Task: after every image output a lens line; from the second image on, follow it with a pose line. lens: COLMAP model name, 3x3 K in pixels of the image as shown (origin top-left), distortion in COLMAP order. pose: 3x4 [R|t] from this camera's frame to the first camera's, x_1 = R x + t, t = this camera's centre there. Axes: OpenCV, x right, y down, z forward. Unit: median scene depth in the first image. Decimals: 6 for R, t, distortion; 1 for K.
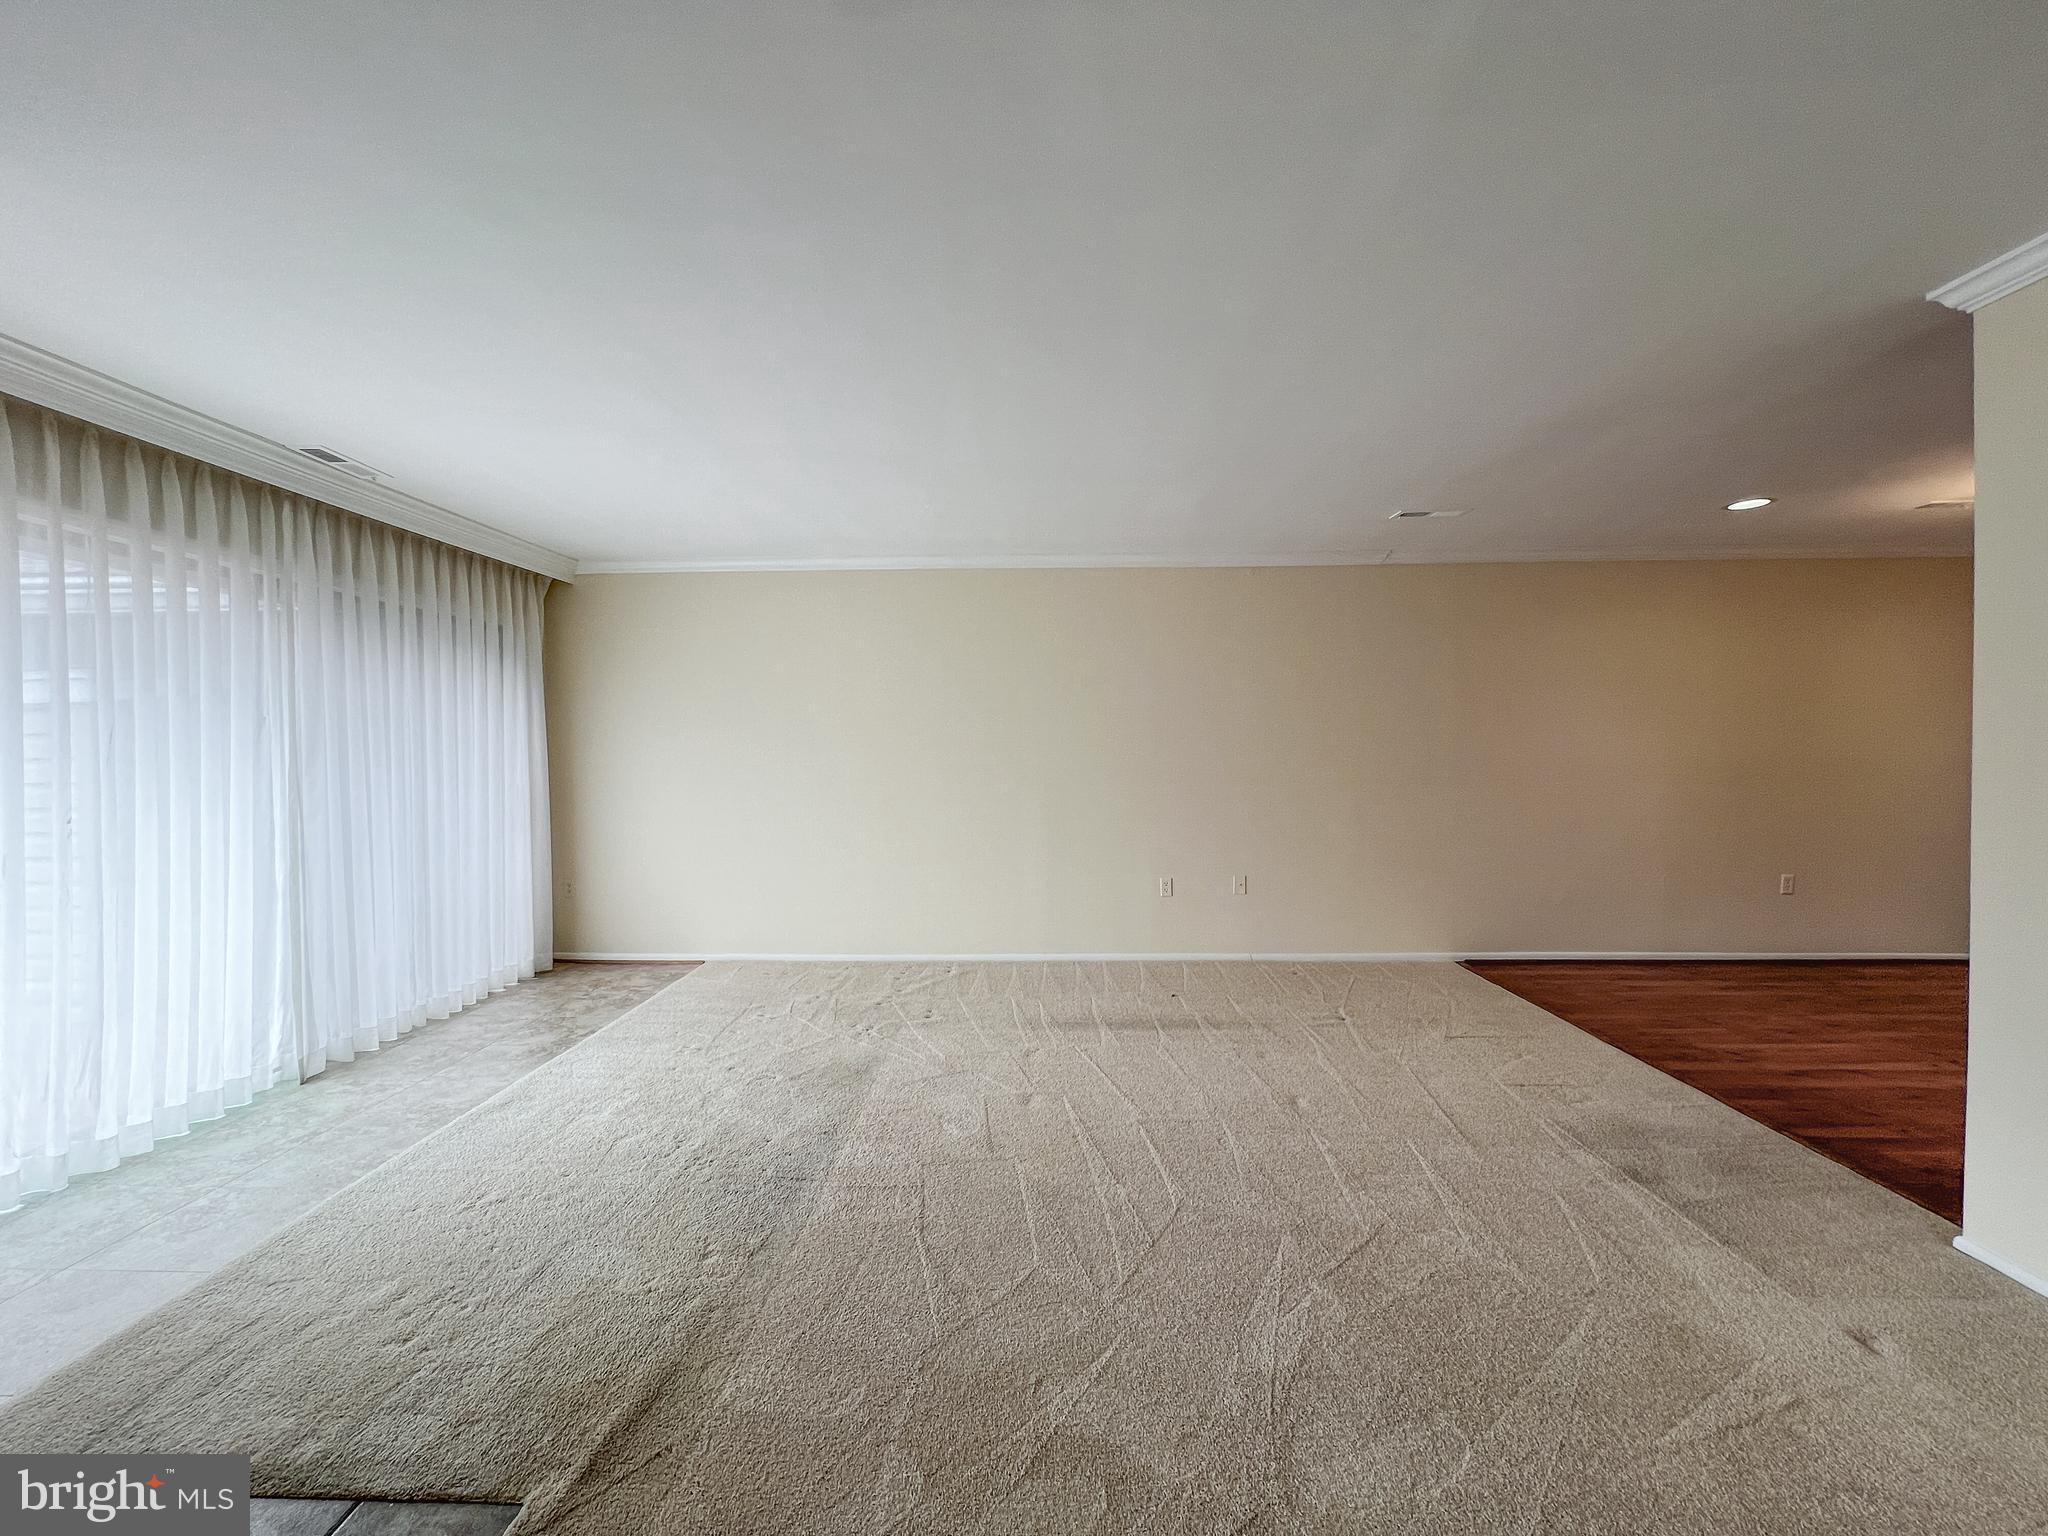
lens RADIAL K [[820.4, 0, 1020.2], [0, 820.4, 772.1], [0, 0, 1]] dist [-0.003647, 0.000623]
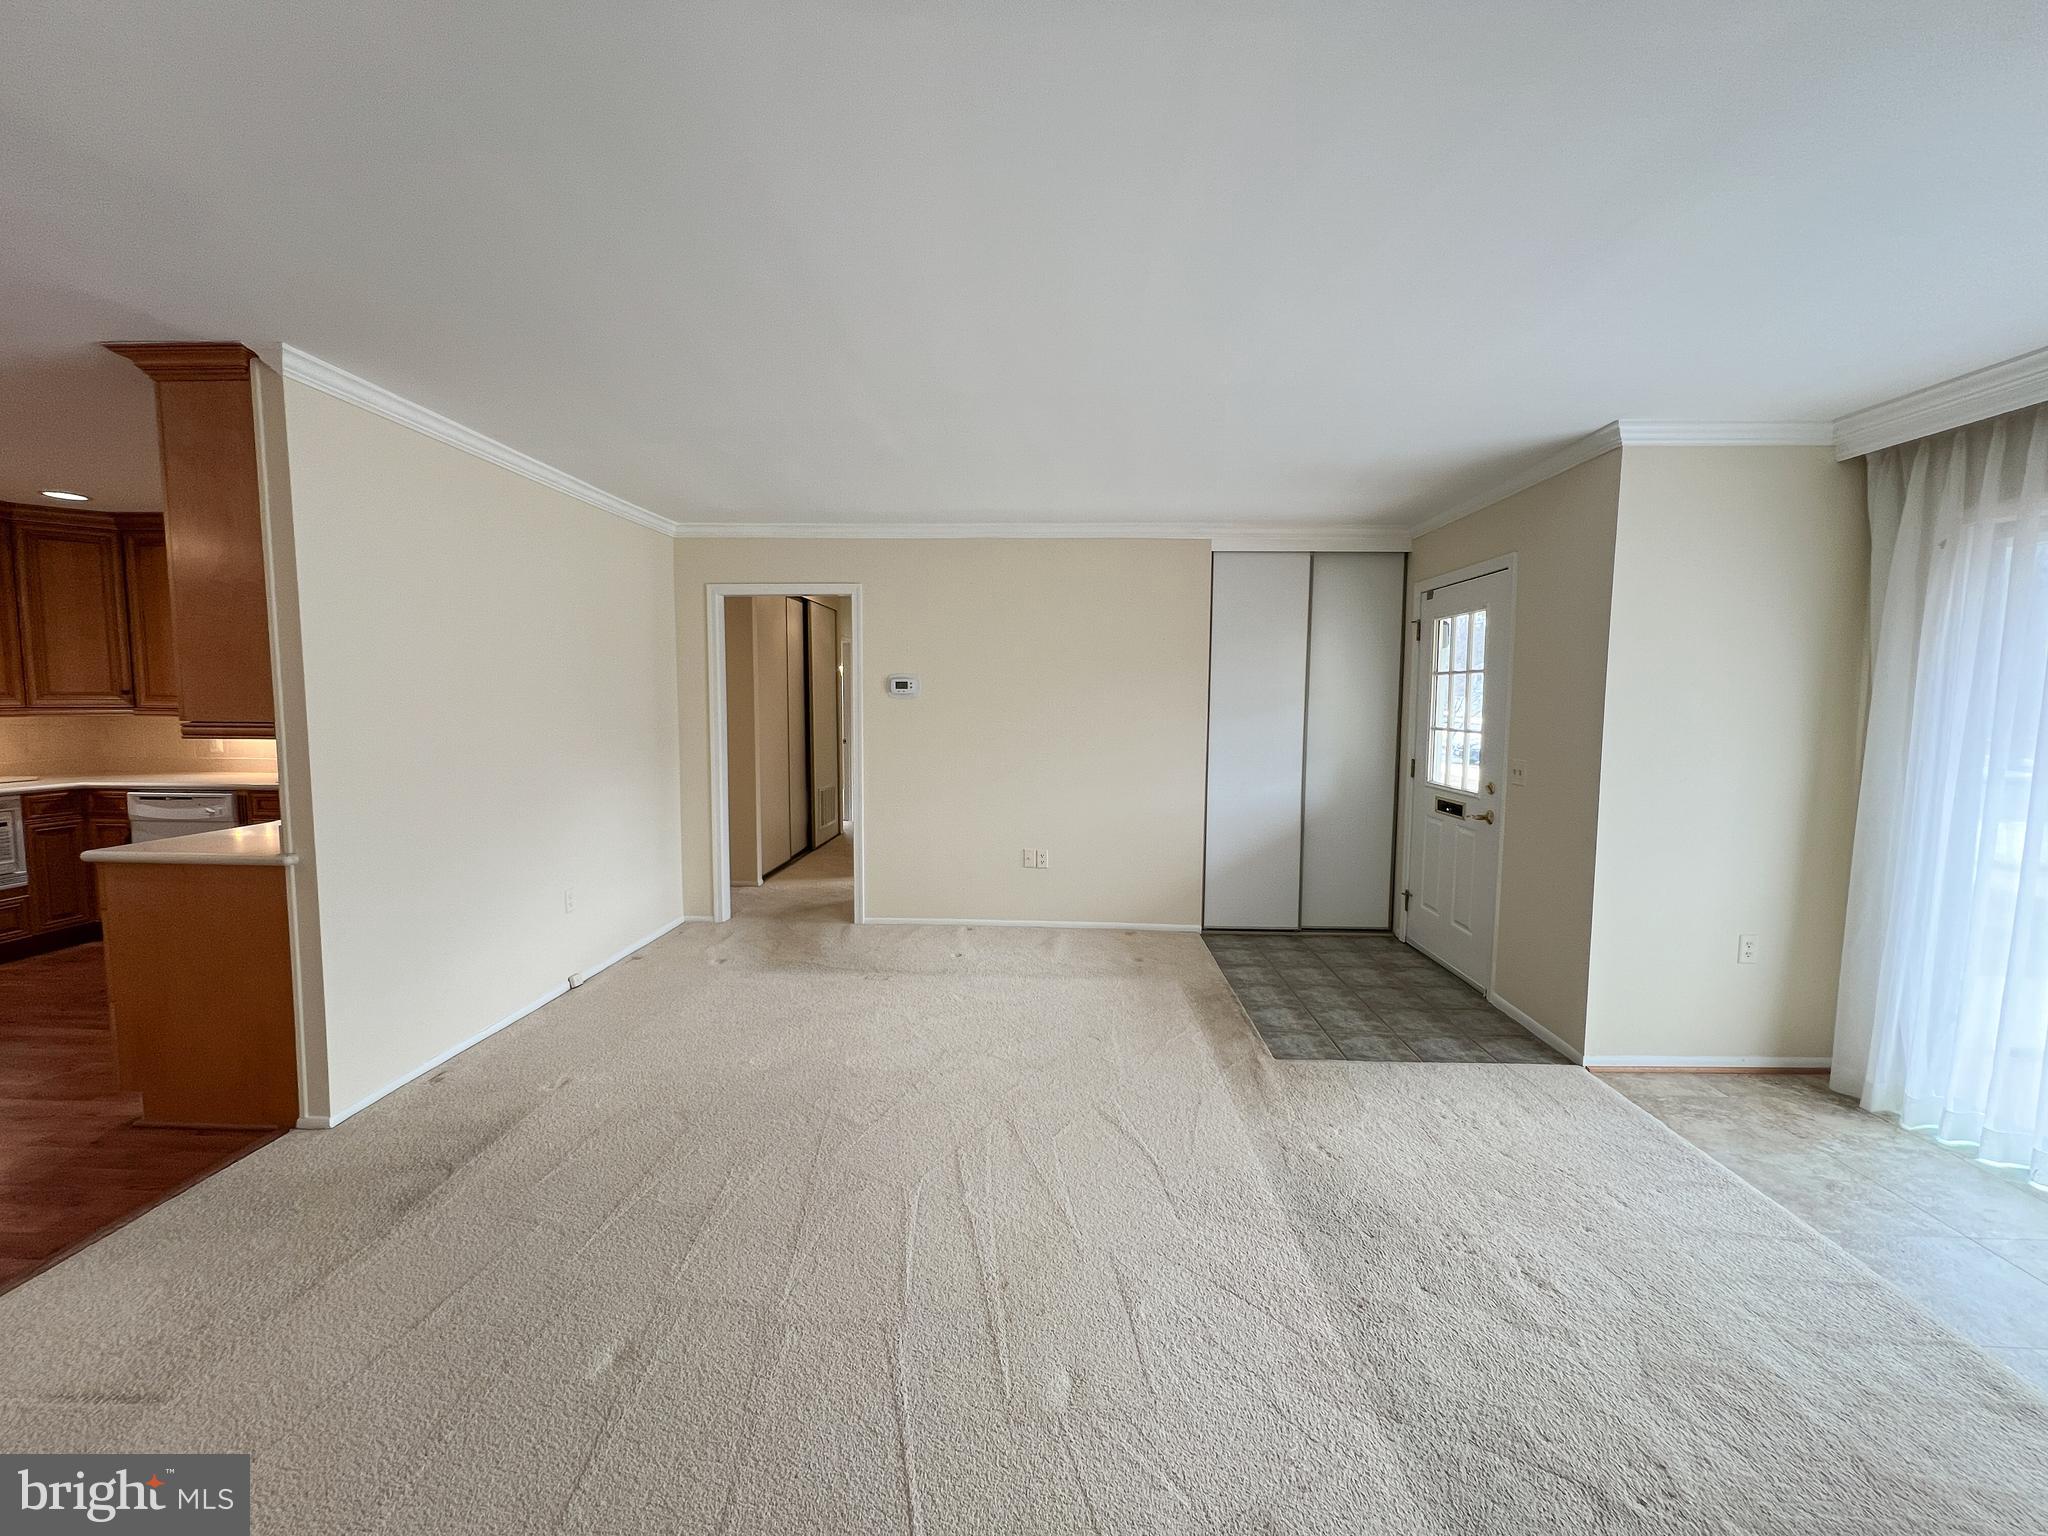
lens RADIAL K [[820.4, 0, 1018.9], [0, 820.4, 766.0], [0, 0, 1]] dist [-0.003647, 0.000623]
pose [[-0.999917, -0.003995, 0.012290, 0.036626], [-0.002641, 0.994124, 0.108219, -0.077589], [-0.012650, 0.108177, -0.994051, 1.441302]]
